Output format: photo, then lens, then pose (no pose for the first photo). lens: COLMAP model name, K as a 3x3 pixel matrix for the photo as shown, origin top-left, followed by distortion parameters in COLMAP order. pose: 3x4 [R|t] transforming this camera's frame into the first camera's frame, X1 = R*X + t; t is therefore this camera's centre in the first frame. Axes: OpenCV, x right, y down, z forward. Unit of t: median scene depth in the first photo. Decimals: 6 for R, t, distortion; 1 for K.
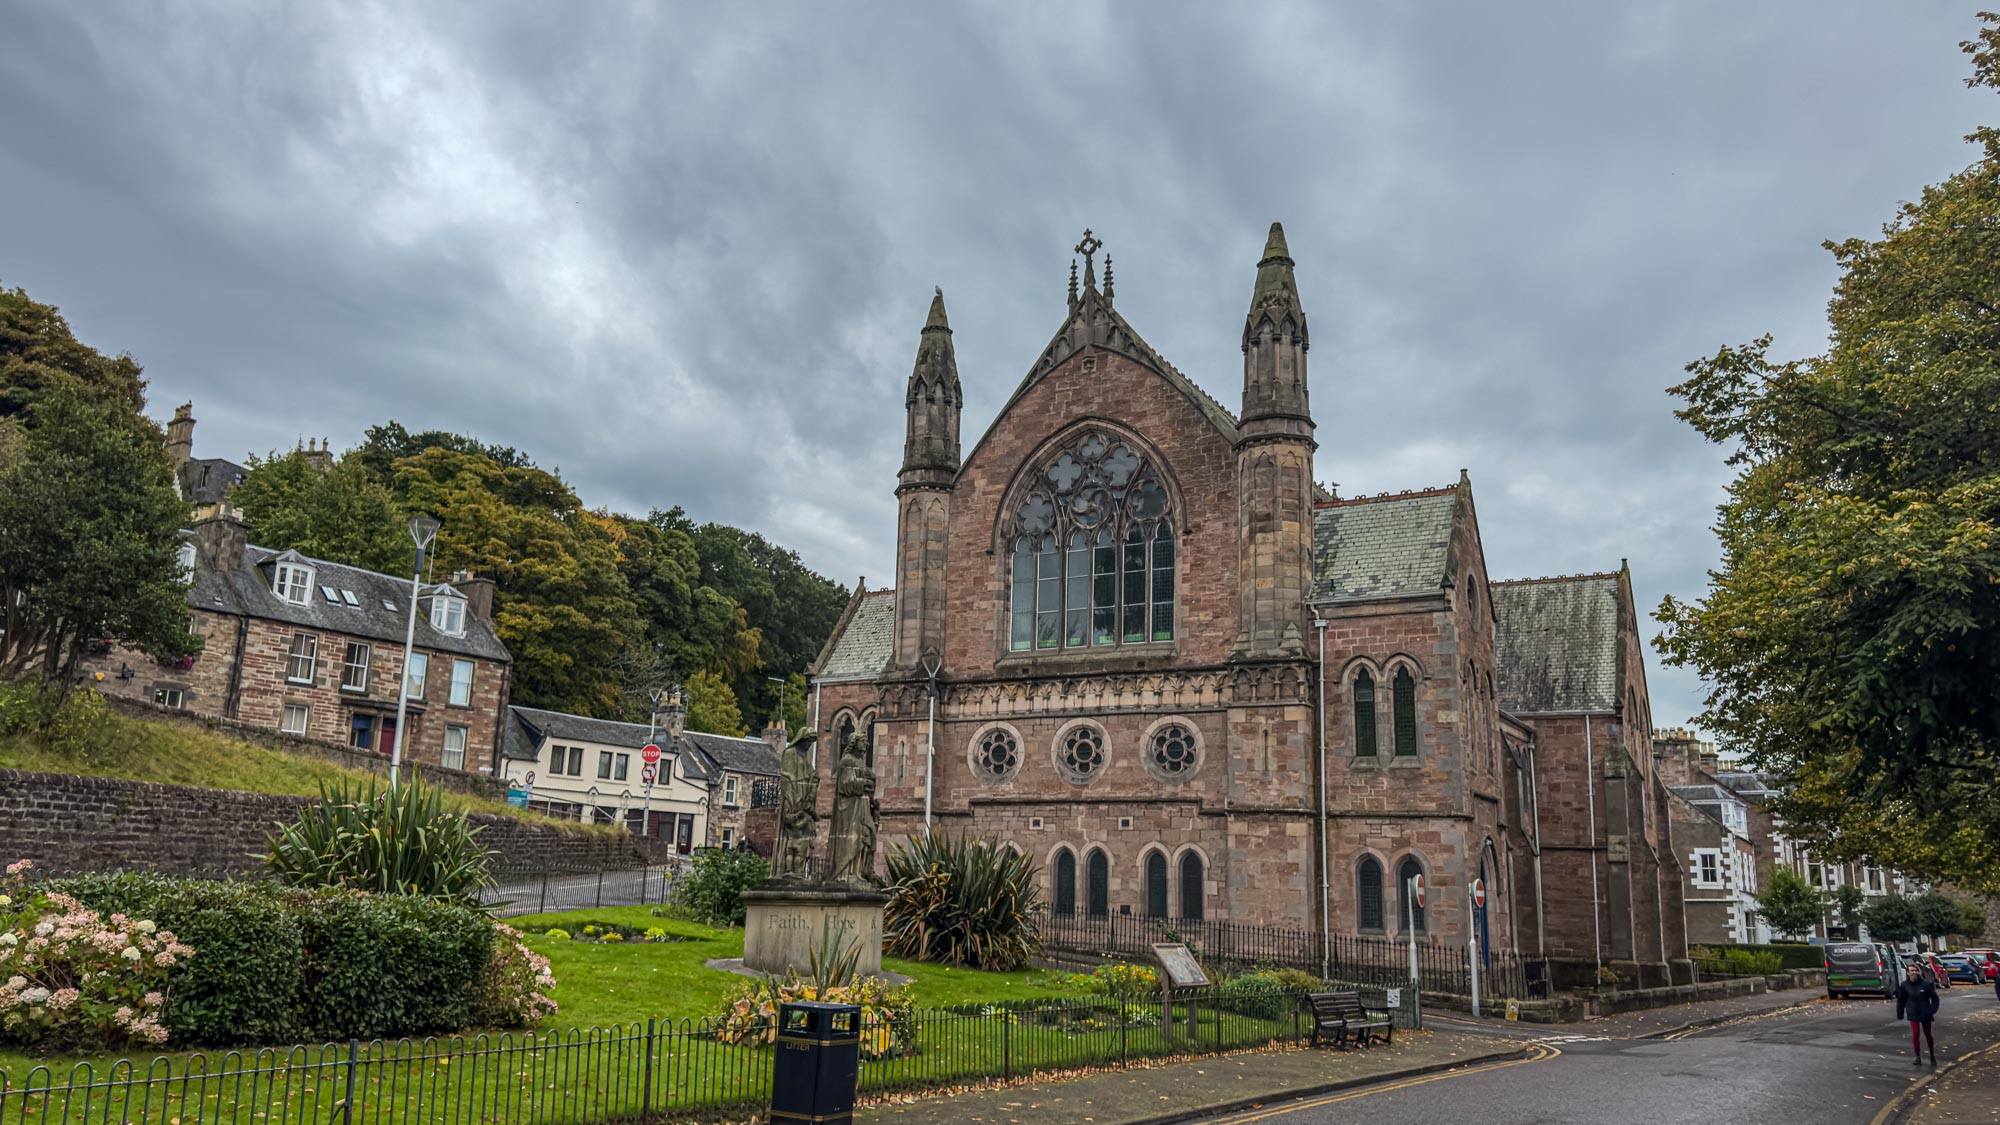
lens RADIAL K [[1492.6, 0, 1000.0], [0, 1492.6, 562.5], [0, 0, 1]] dist [0.193913, -0.270192]
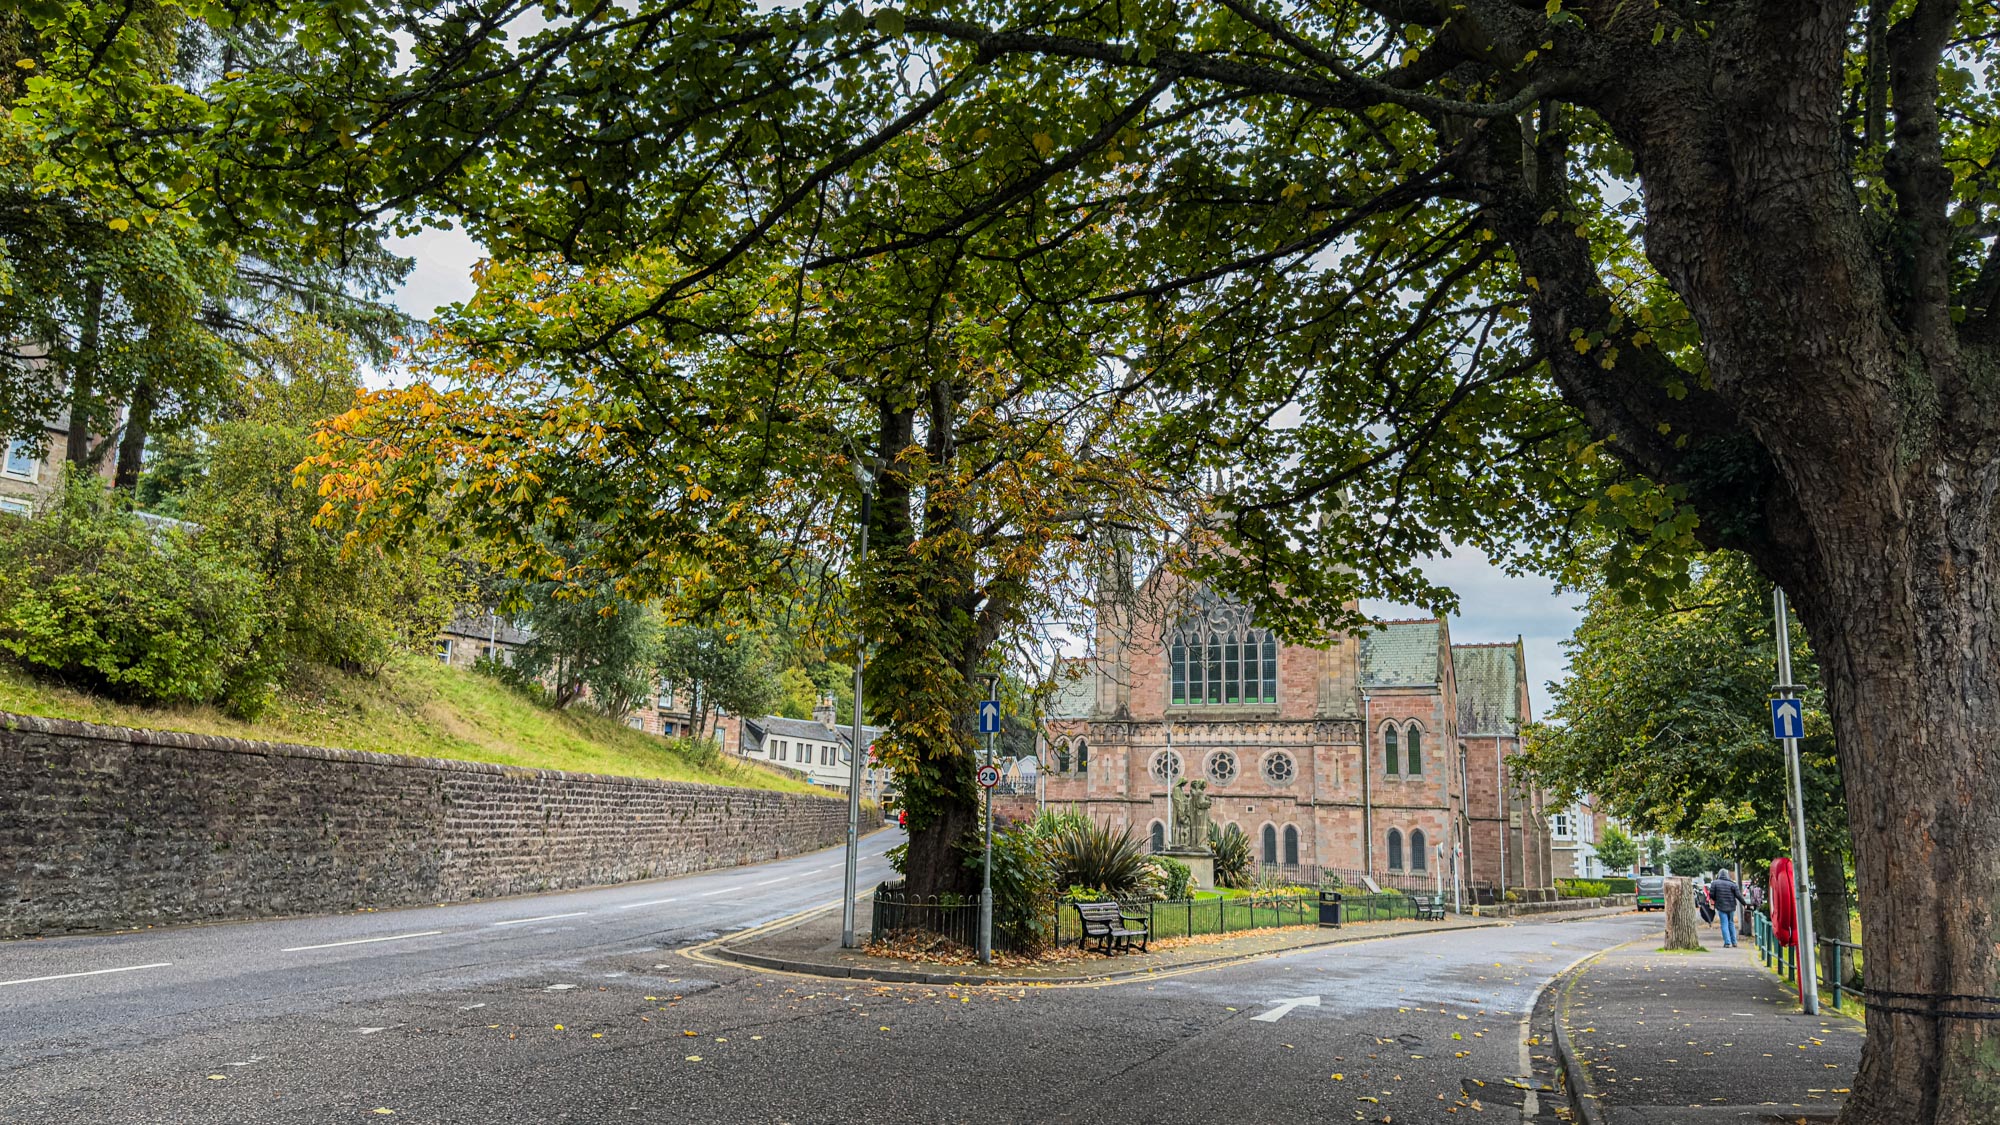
lens RADIAL K [[1498.6, 0, 1000.0], [0, 1498.6, 562.5], [0, 0, 1]] dist [0.255538, -0.378924]
pose [[0.995731, 0.012614, 0.091433, -0.347116], [-0.016046, 0.999190, 0.036891, -0.162004], [-0.090894, -0.038201, 0.995128, -0.670241]]
